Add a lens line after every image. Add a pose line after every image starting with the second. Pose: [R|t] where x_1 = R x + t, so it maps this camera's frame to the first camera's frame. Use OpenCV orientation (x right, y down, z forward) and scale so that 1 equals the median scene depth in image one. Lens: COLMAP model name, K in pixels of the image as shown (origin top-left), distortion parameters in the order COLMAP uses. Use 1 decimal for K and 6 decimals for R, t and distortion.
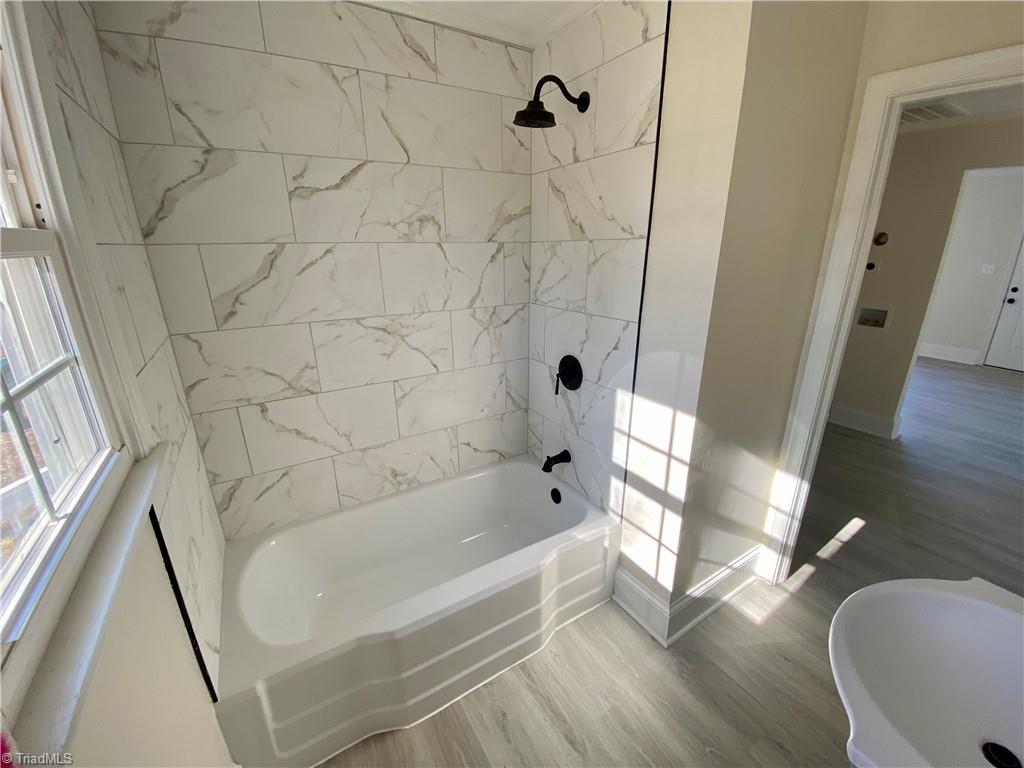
lens RADIAL K [[419.6, 0, 509.7], [0, 419.6, 387.7], [0, 0, 1]] dist [0.034937, -0.027895]
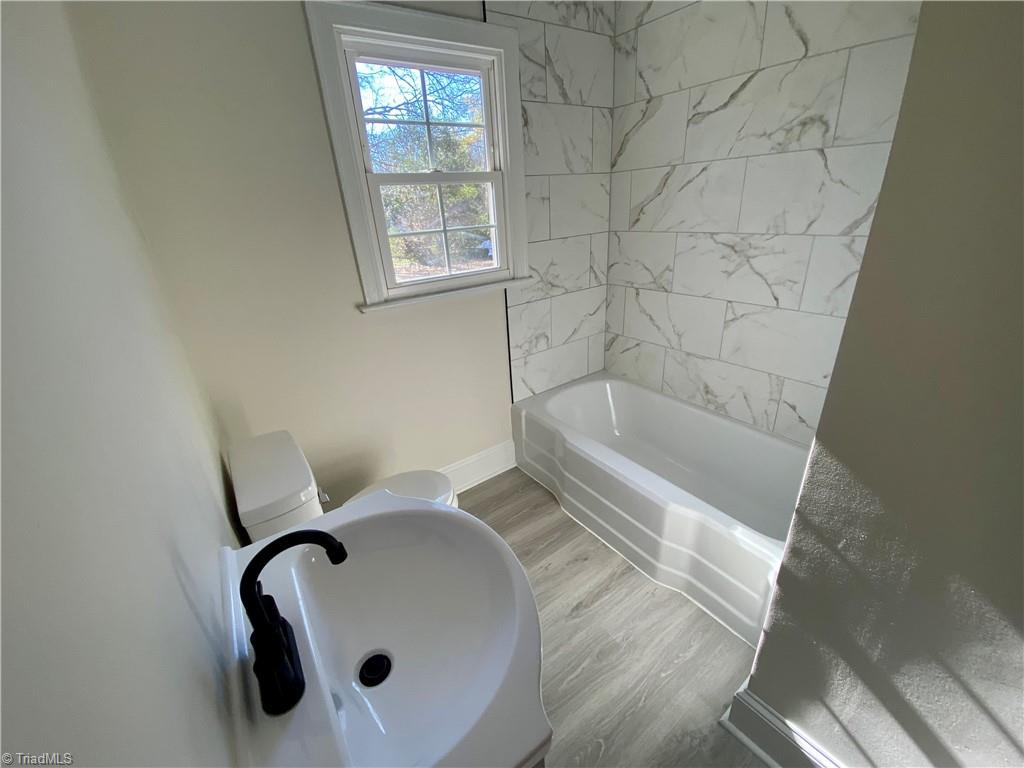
lens RADIAL K [[419.6, 0, 509.7], [0, 419.6, 387.7], [0, 0, 1]] dist [0.034937, -0.027895]
pose [[0.069298, 0.410102, -0.909403, 0.789031], [-0.265151, 0.886377, 0.379514, -0.087845], [0.961714, 0.214829, 0.170163, 0.399828]]
